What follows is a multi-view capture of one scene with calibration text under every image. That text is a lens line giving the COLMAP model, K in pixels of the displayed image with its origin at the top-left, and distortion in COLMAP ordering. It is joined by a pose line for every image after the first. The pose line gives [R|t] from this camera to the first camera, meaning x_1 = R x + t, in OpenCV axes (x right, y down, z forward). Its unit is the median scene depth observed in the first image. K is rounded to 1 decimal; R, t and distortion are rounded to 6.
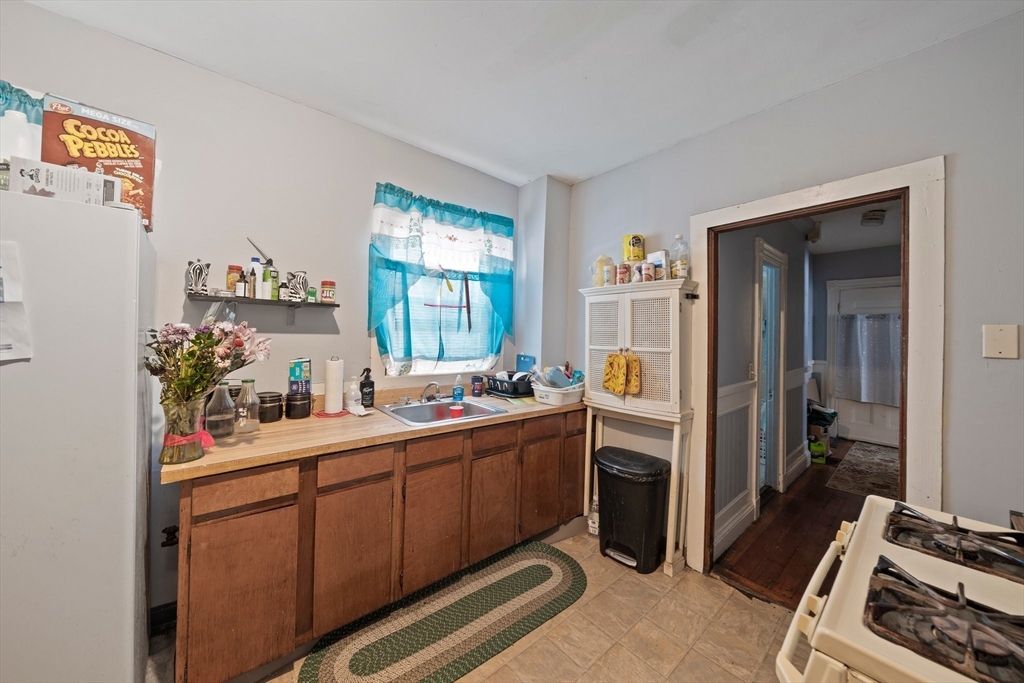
lens RADIAL K [[358.7, 0, 510.3], [0, 358.7, 329.0], [0, 0, 1]] dist [-0.000638, -0.000100]
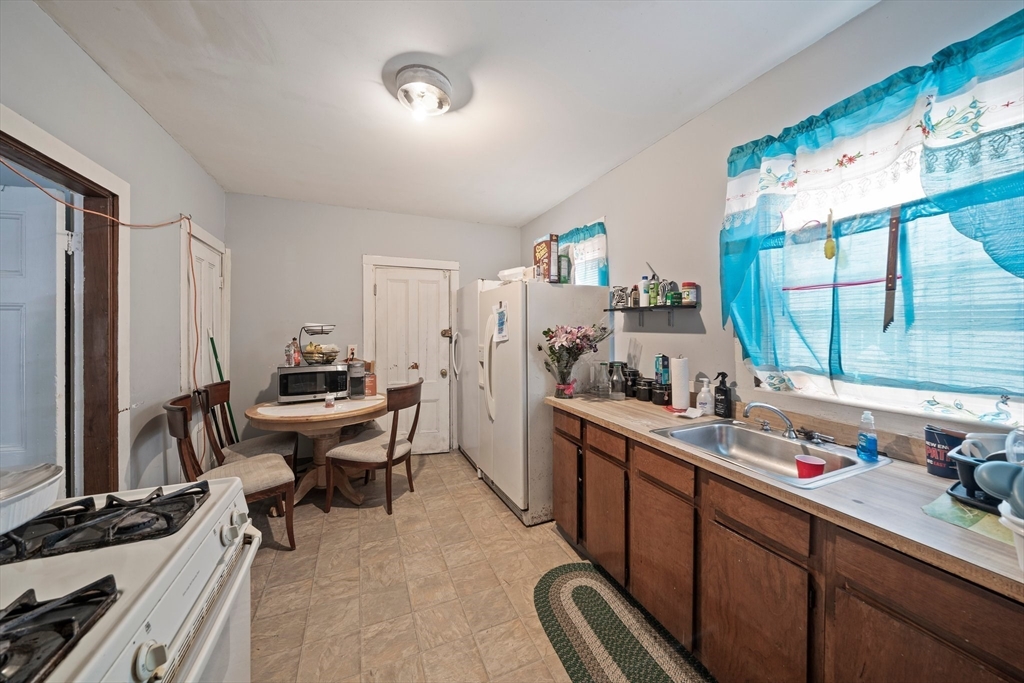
lens RADIAL K [[358.7, 0, 510.3], [0, 358.7, 329.0], [0, 0, 1]] dist [-0.000638, -0.000100]
pose [[-0.298052, -0.016540, -0.954406, 0.592560], [0.003273, 0.999826, -0.018349, 0.017954], [0.954544, -0.008592, -0.297946, 0.763444]]
